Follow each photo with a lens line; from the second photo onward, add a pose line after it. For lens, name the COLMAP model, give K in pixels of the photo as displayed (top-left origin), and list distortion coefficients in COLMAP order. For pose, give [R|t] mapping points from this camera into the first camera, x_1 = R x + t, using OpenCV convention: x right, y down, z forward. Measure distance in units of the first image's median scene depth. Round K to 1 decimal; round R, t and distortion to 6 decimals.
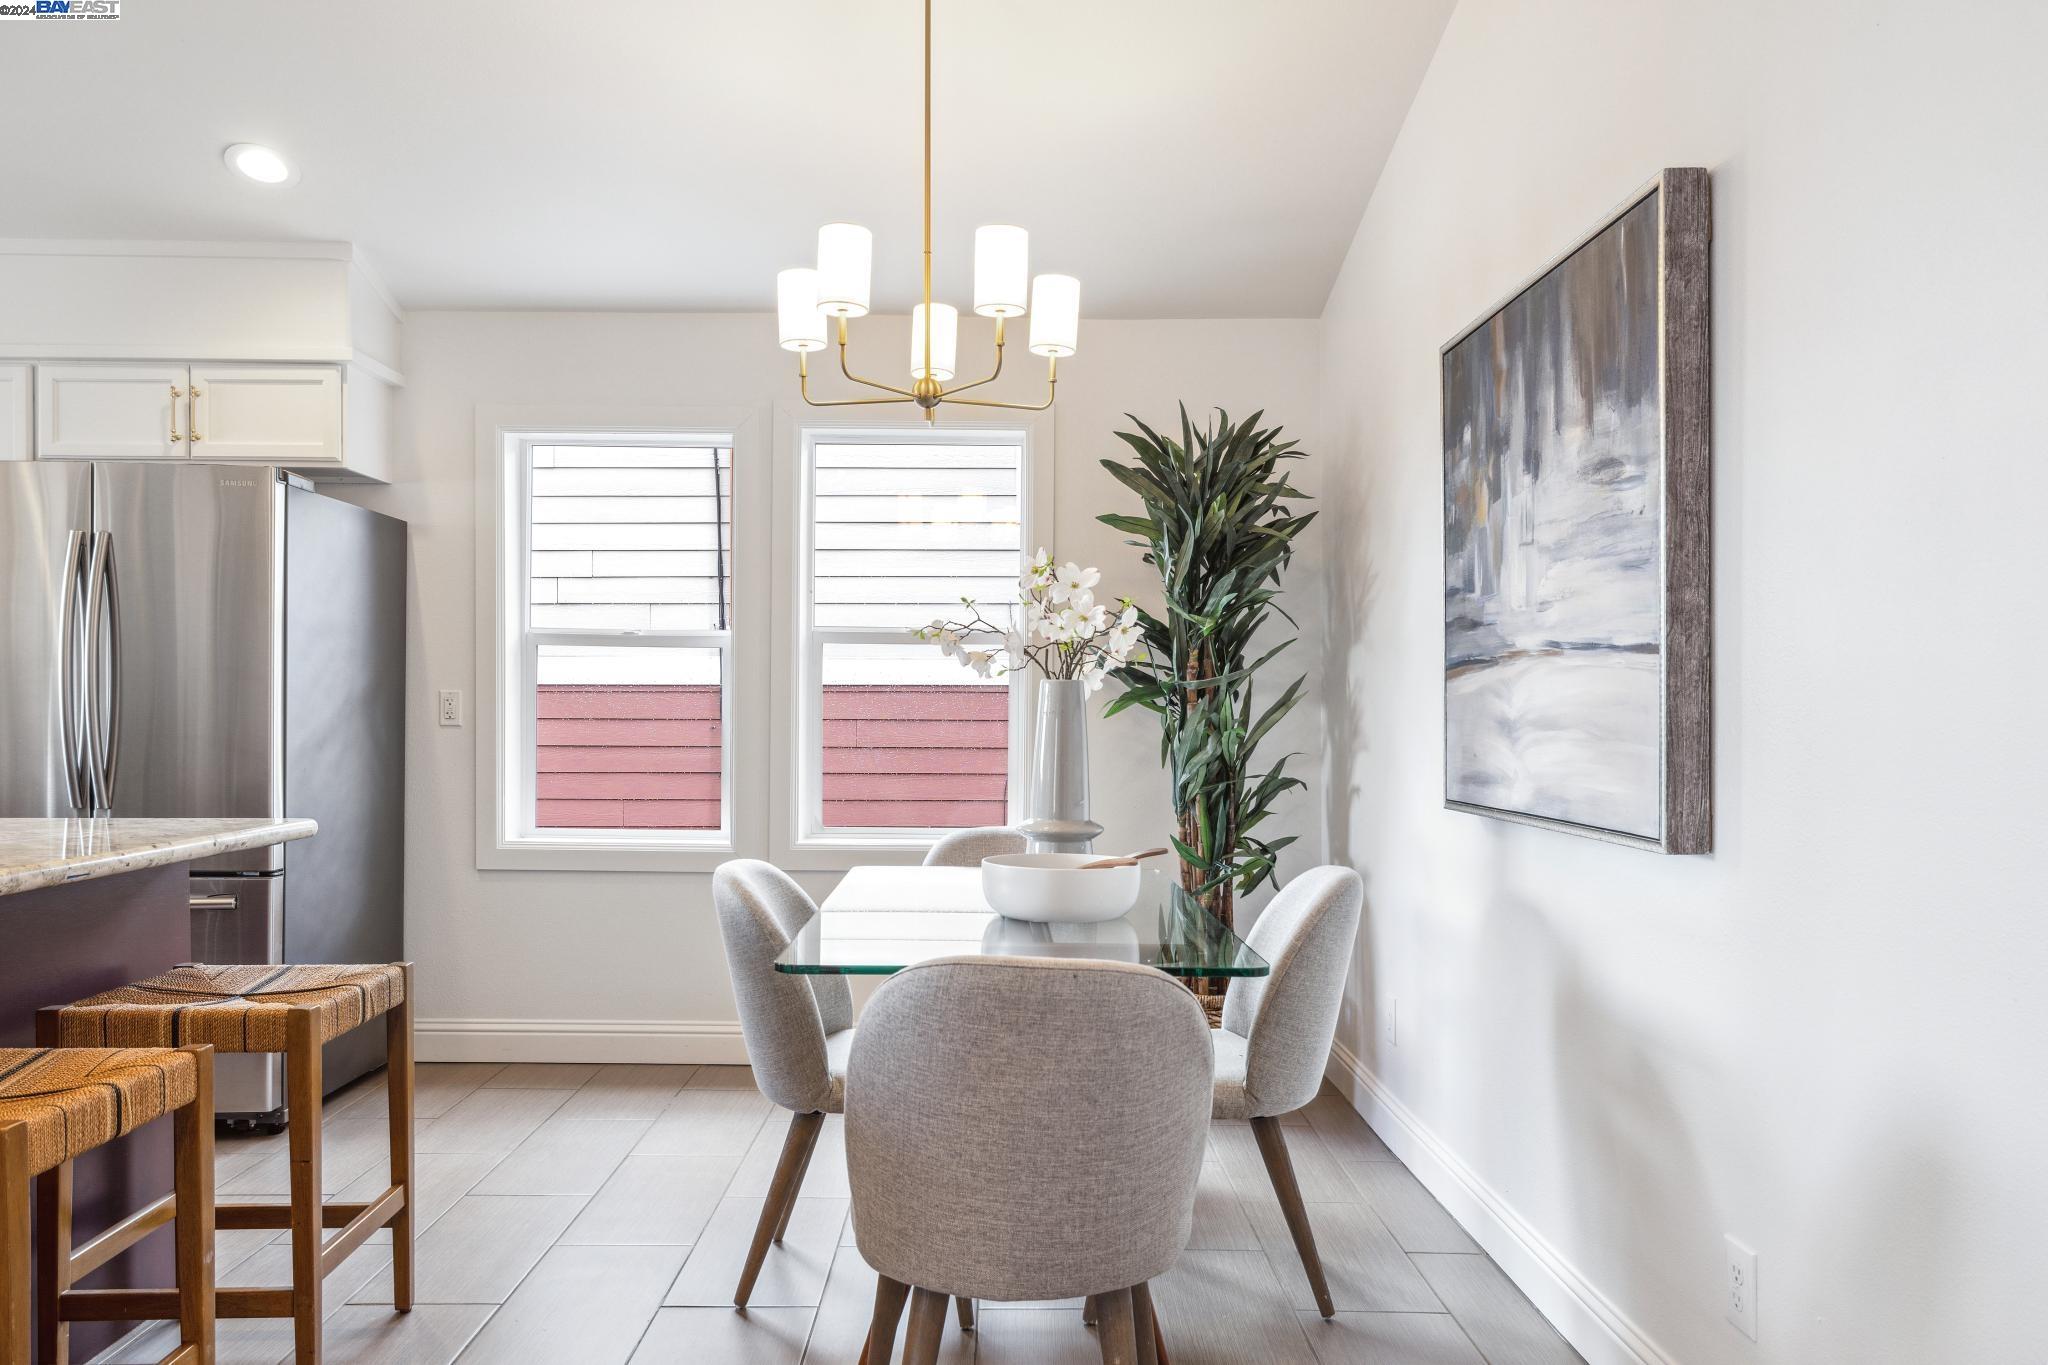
lens RADIAL K [[1390.4, 0, 1018.4], [0, 1390.4, 746.4], [0, 0, 1]] dist [-0.002893, -0.010072]
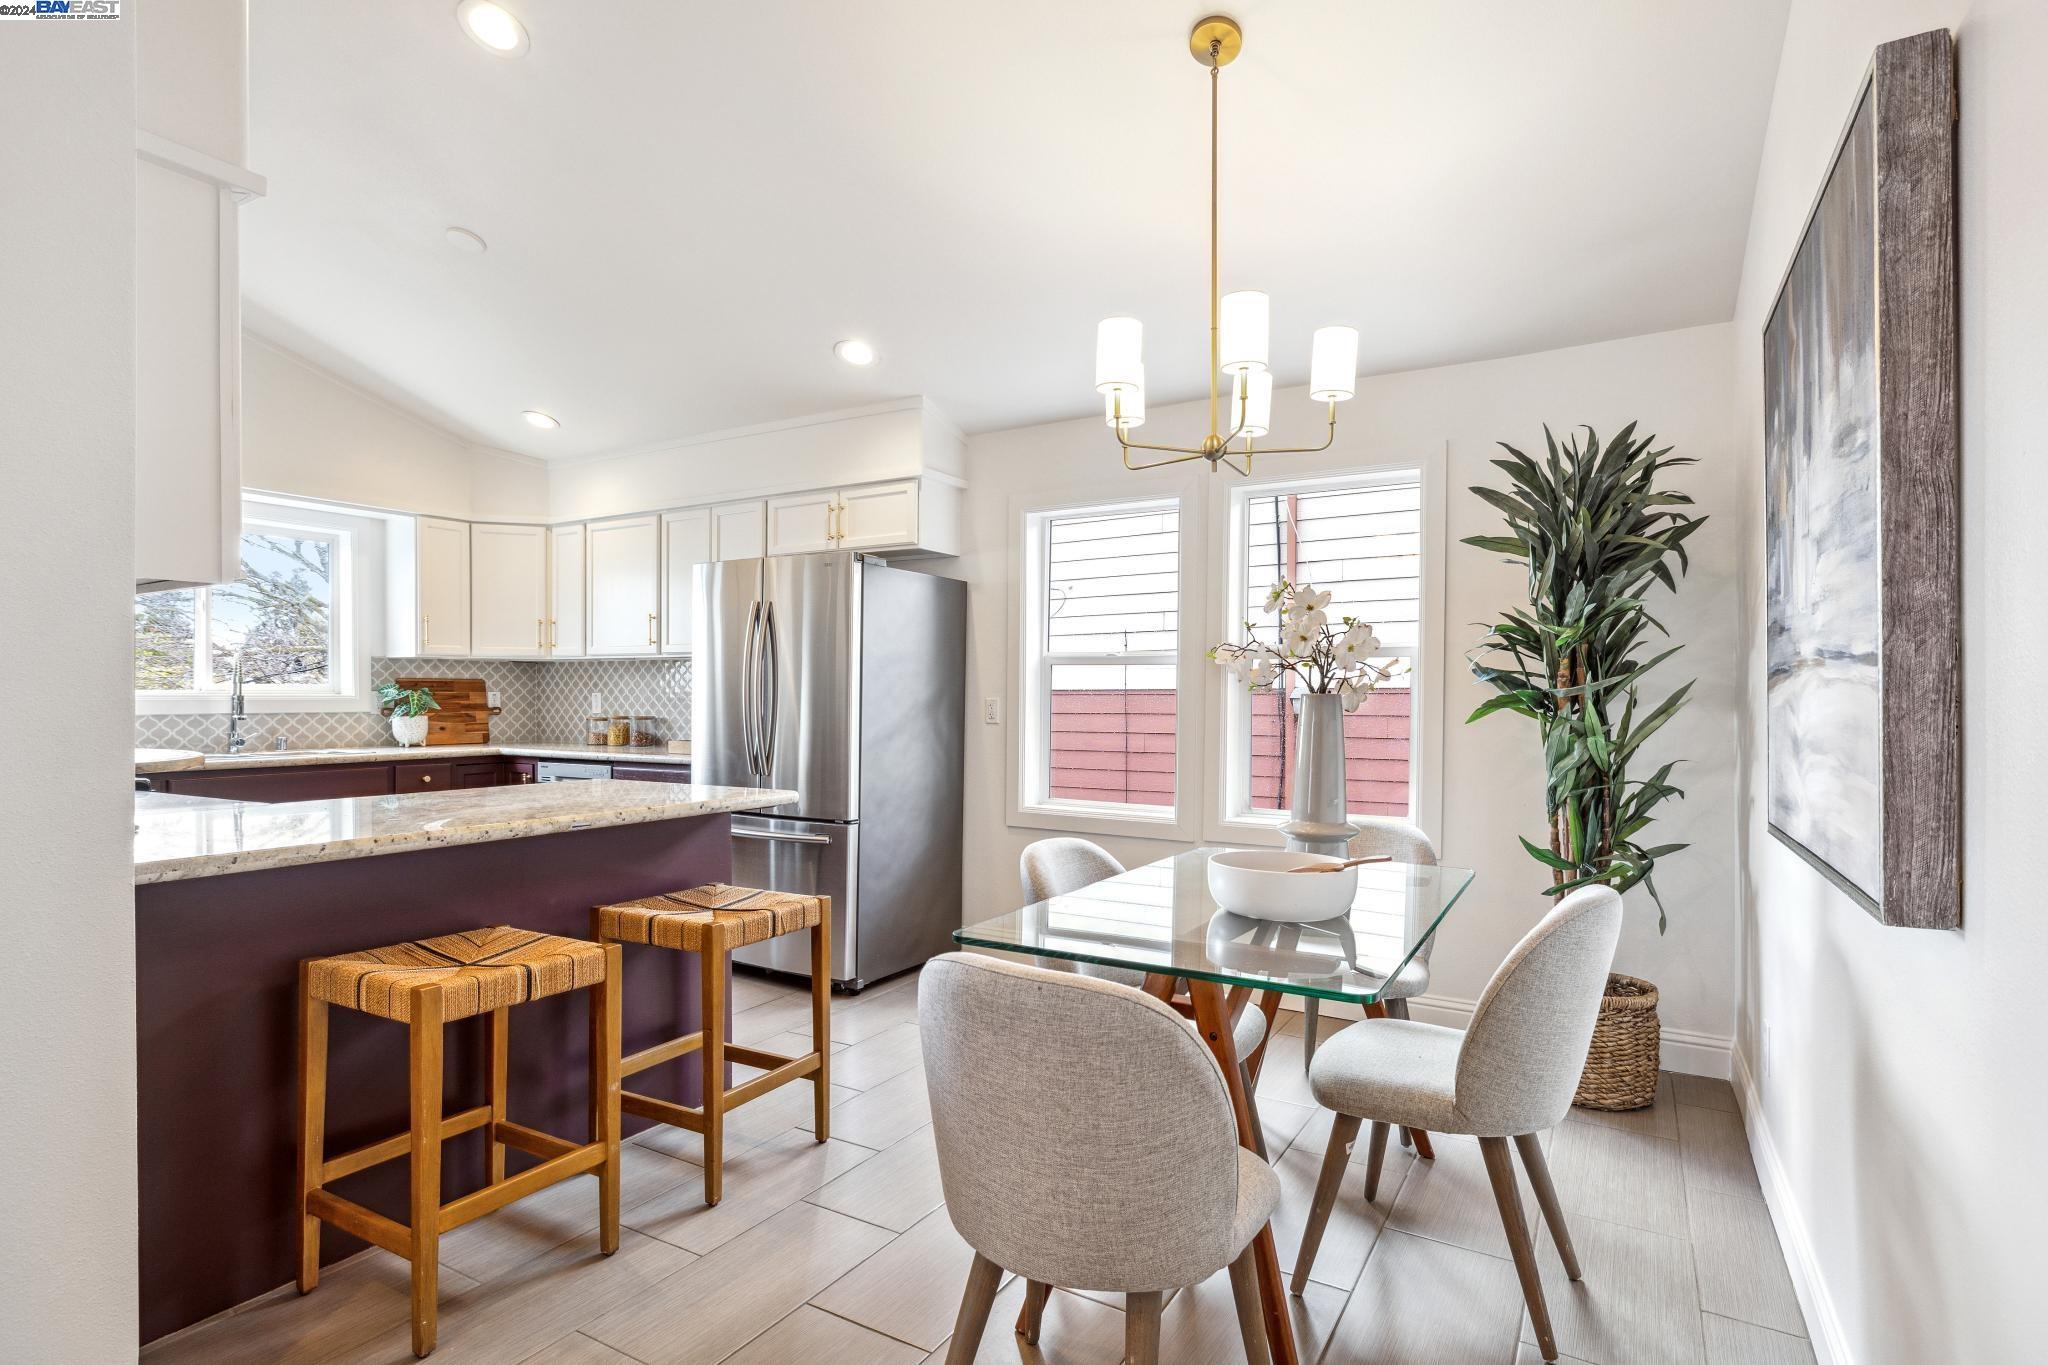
lens RADIAL K [[1021.2, 0, 1017.1], [0, 1021.2, 718.1], [0, 0, 1]] dist [-0.010966, 0.000938]
pose [[0.855137, 0.006885, -0.518356, 0.185050], [-0.012745, 0.999889, -0.007745, -0.014507], [0.518245, 0.013229, 0.855130, 0.141799]]
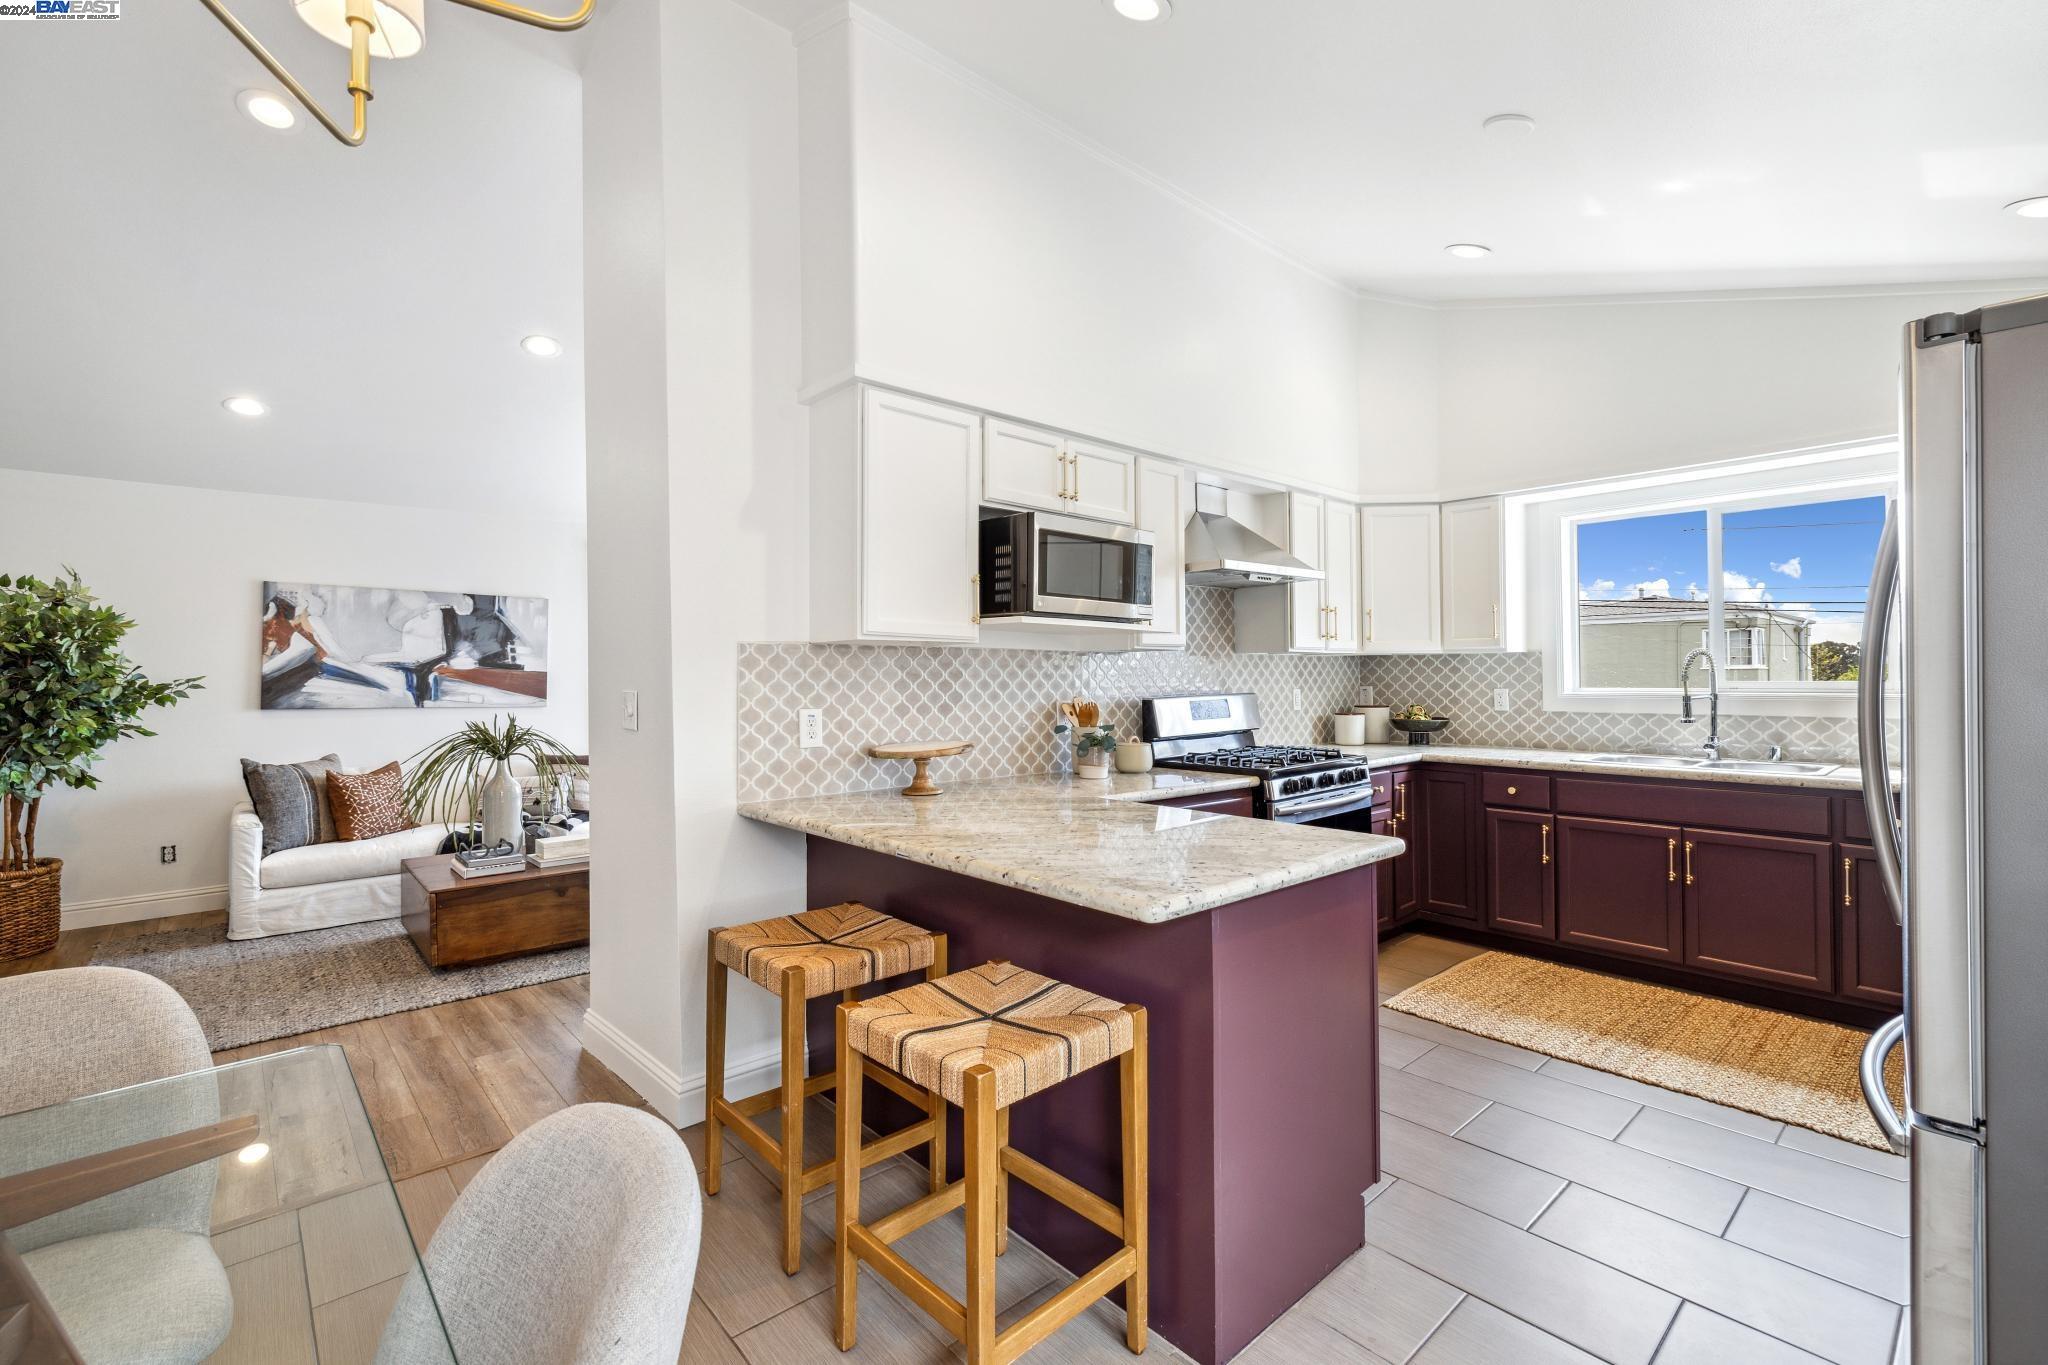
lens RADIAL K [[889.1, 0, 1021.0], [0, 889.1, 672.8], [0, 0, 1]] dist [-0.006477, 0.005403]
pose [[-0.753448, -0.004553, -0.657492, -0.068529], [-0.017632, 0.999756, 0.013282, -0.068476], [0.657272, 0.021600, -0.753344, 0.990676]]
